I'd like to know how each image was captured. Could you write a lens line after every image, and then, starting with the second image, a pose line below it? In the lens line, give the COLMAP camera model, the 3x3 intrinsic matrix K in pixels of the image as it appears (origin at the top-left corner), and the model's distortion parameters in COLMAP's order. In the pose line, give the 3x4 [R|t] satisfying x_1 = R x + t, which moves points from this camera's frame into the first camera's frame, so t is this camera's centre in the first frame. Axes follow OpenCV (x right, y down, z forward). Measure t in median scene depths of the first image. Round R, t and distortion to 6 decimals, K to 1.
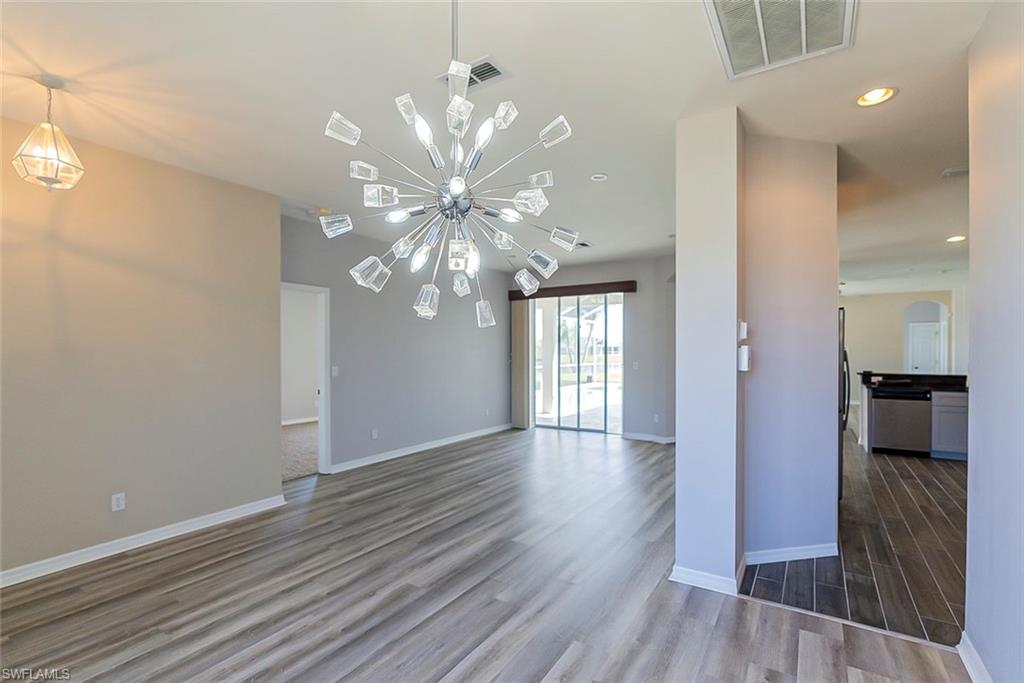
lens RADIAL K [[468.0, 0, 508.4], [0, 468.0, 349.4], [0, 0, 1]] dist [-0.000381, -0.001375]
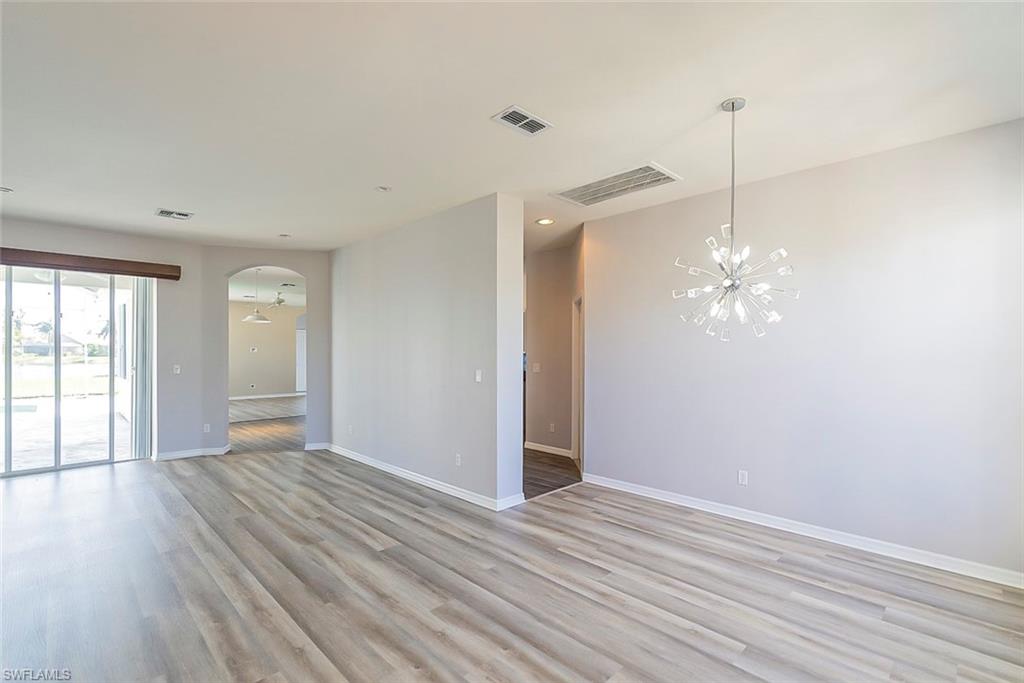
lens RADIAL K [[468.0, 0, 508.3], [0, 468.0, 349.6], [0, 0, 1]] dist [-0.000381, -0.001375]
pose [[0.216907, 0.008033, 0.976159, -1.093452], [-0.005259, 0.999961, -0.007060, 0.006902], [-0.976178, -0.003602, 0.216941, 0.684087]]
